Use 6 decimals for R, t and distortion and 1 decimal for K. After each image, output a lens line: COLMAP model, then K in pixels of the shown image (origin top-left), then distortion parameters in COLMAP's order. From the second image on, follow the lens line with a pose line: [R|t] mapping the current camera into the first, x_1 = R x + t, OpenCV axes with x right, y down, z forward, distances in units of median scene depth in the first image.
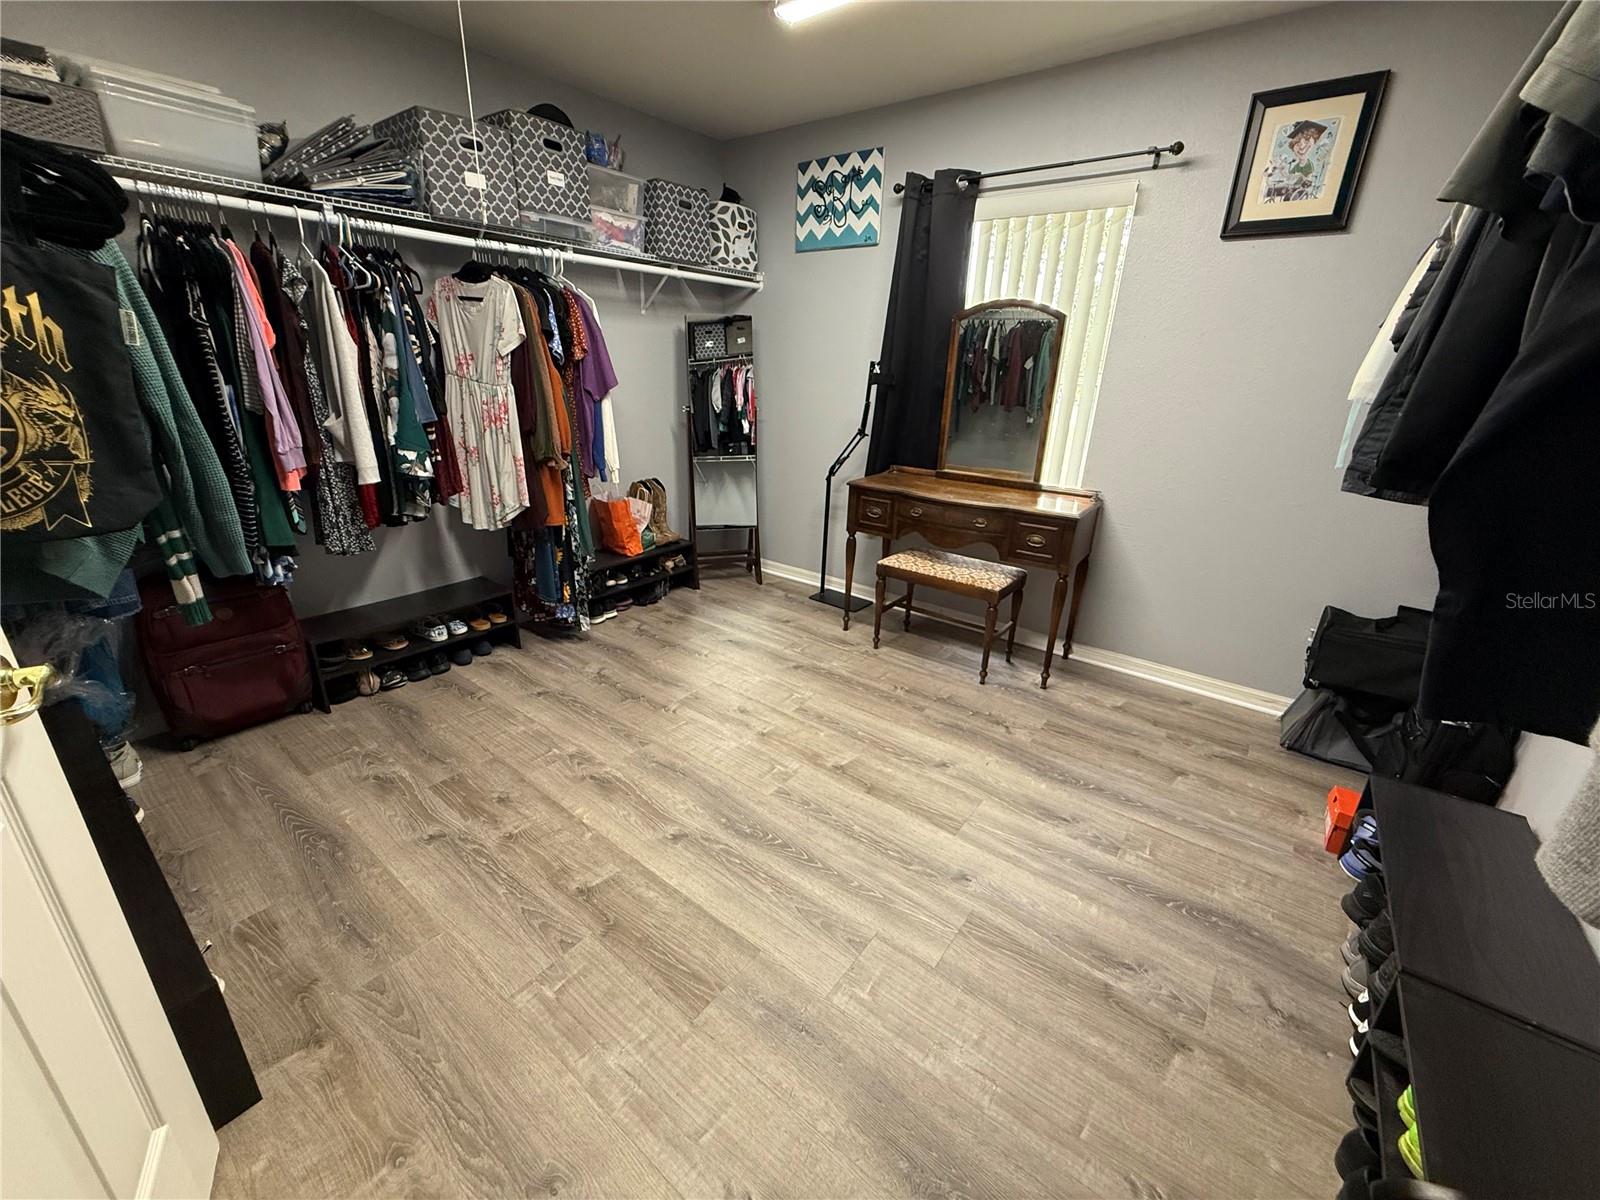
lens RADIAL K [[639.2, 0, 796.7], [0, 639.2, 596.8], [0, 0, 1]] dist [-0.001487, -0.000624]
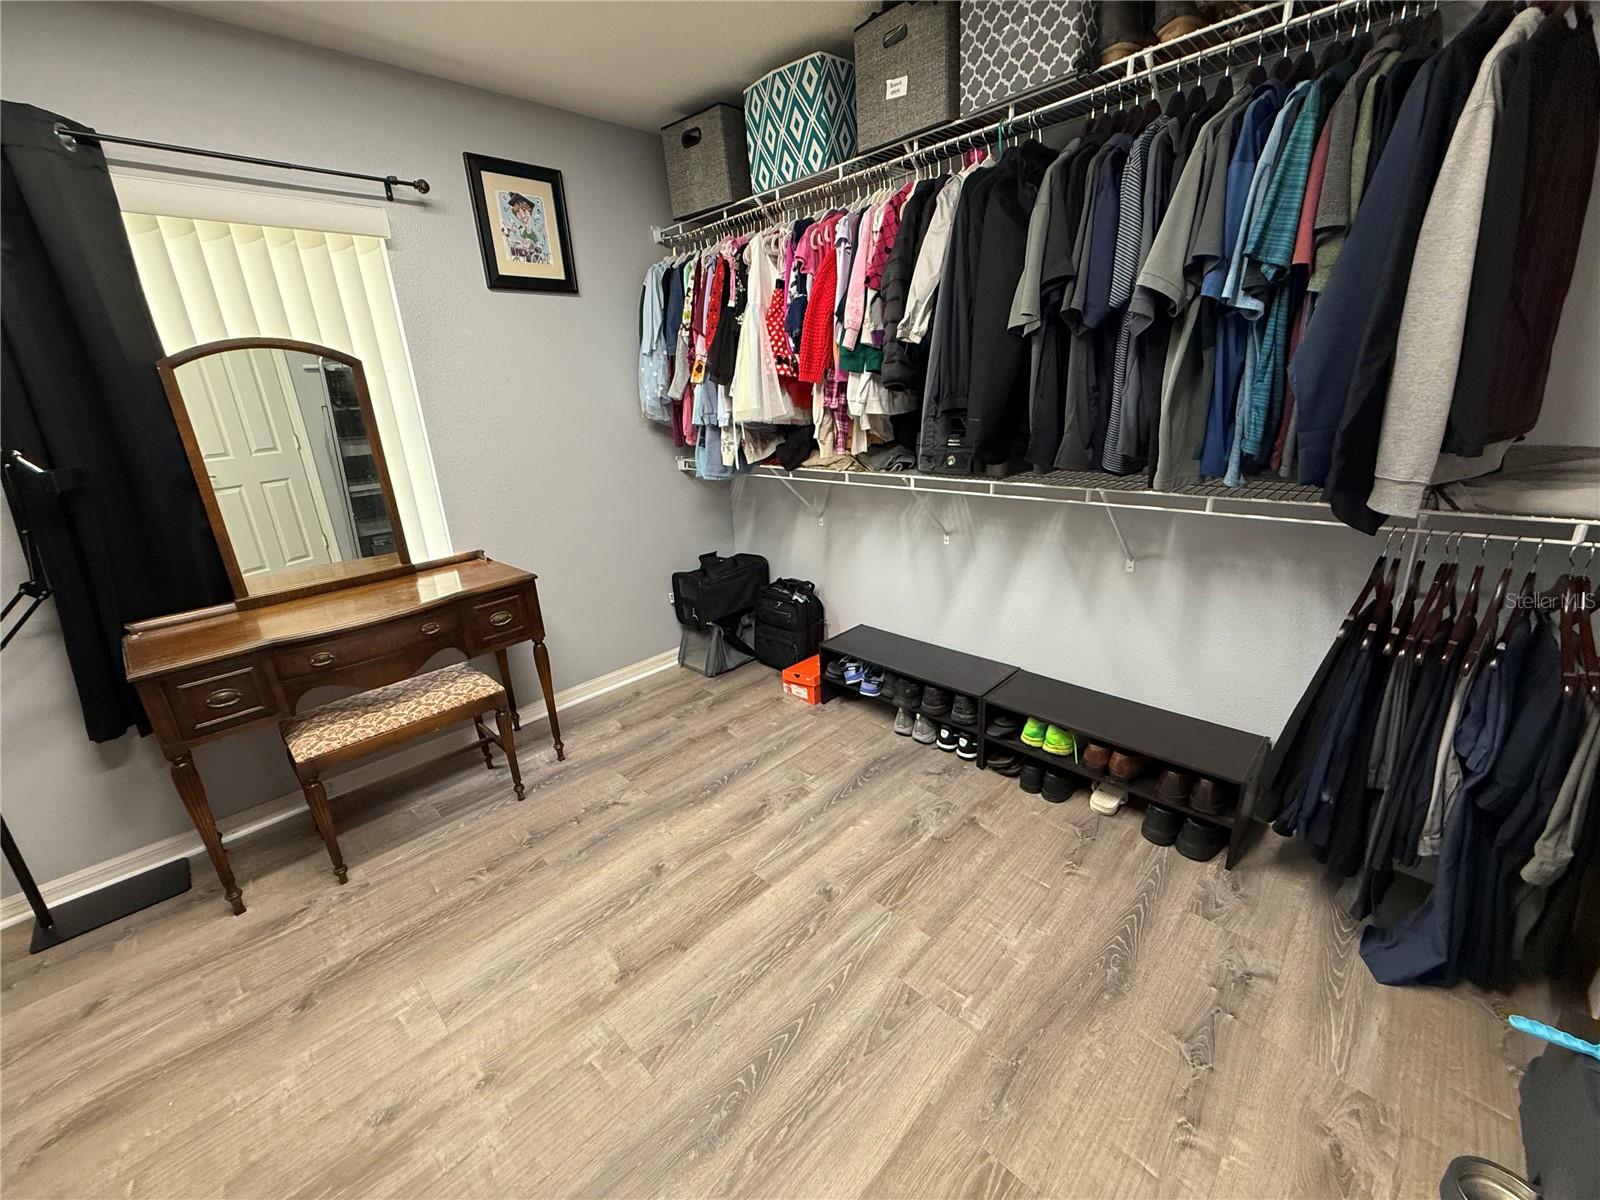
lens RADIAL K [[639.2, 0, 794.3], [0, 639.2, 593.7], [0, 0, 1]] dist [-0.001487, -0.000624]
pose [[0.122078, -0.344062, 0.930977, -0.425590], [0.391880, 0.878492, 0.273278, -0.229133], [-0.911881, 0.331470, 0.242075, 0.492239]]
